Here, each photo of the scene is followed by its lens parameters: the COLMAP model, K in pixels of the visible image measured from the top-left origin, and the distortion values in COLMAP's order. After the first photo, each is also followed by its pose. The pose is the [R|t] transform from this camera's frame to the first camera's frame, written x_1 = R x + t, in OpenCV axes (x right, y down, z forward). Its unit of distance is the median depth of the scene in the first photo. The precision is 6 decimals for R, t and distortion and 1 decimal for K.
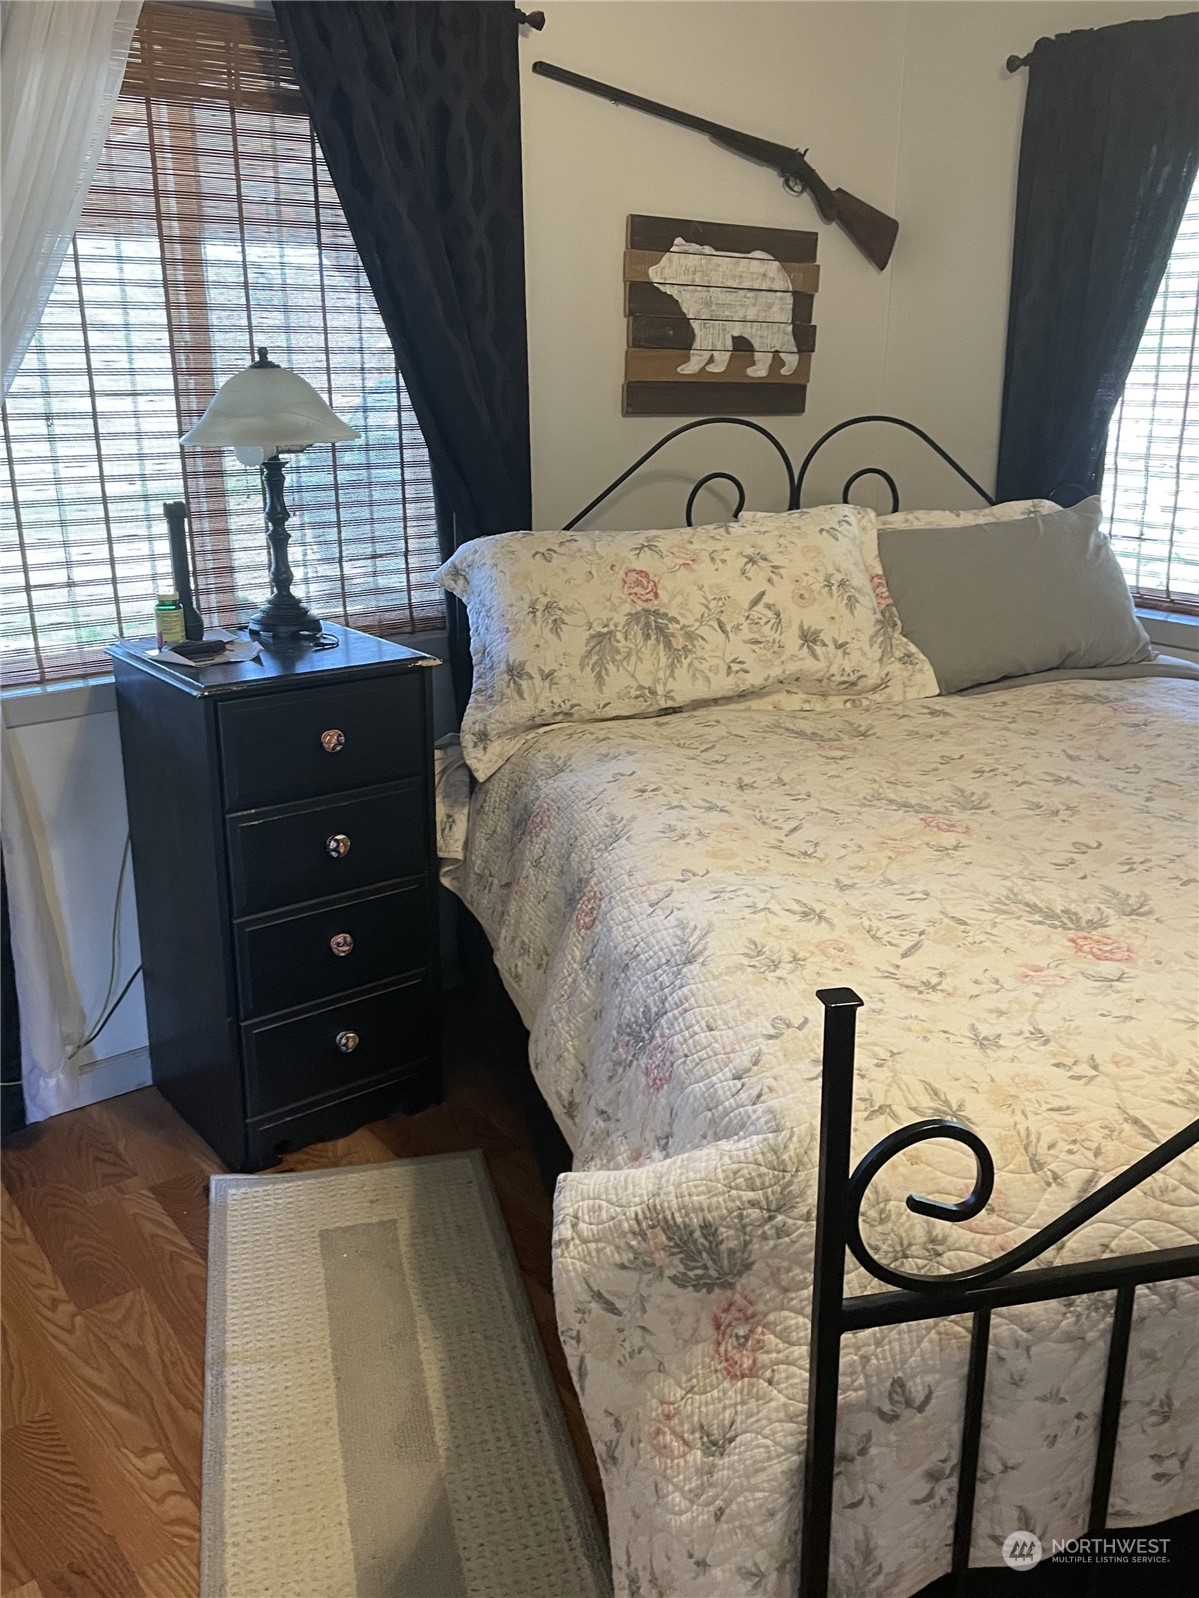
lens RADIAL K [[1387.2, 0, 599.5], [0, 1387.2, 799.0], [0, 0, 1]] dist [-0.005797, -0.010739]
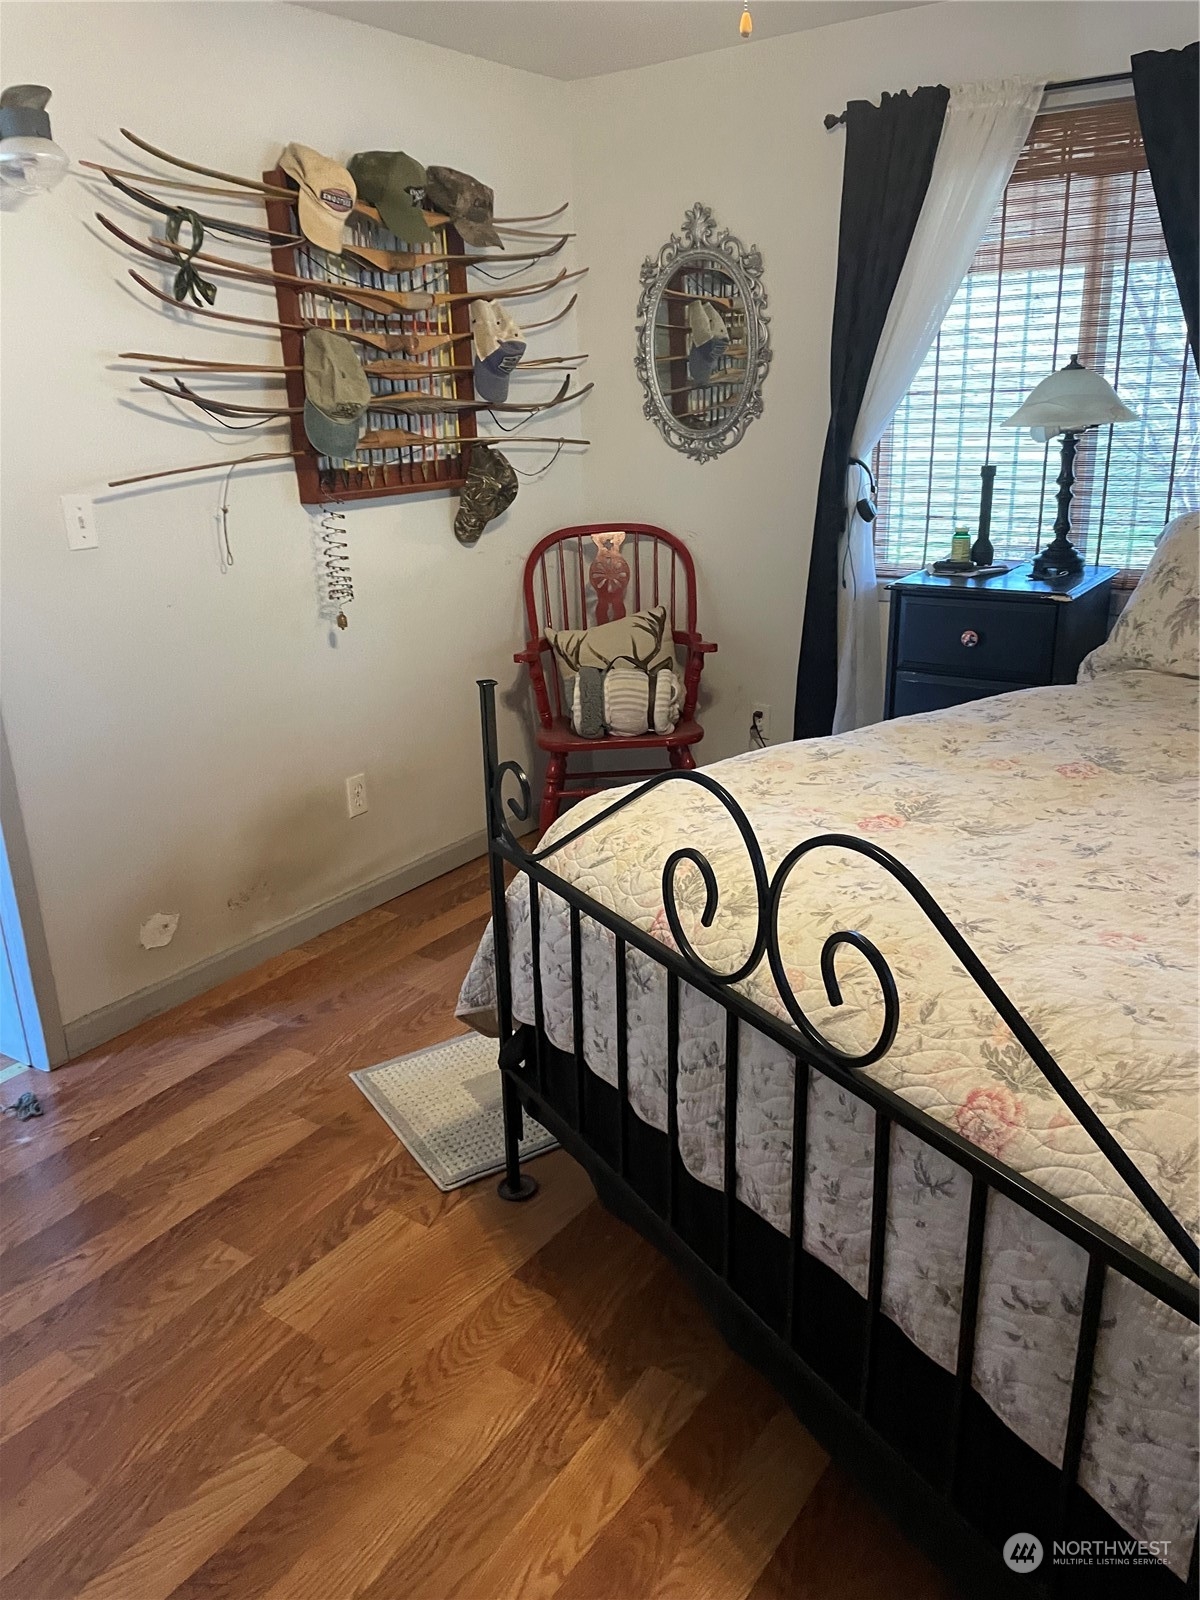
lens RADIAL K [[1206.9, 0, 600.0], [0, 1206.9, 800.0], [0, 0, 1]] dist [0.092350, -0.135922]
pose [[0.271923, 0.295419, -0.915852, 0.894300], [-0.263307, 0.938236, 0.224462, -0.066903], [0.925596, 0.180114, 0.332914, 0.263504]]
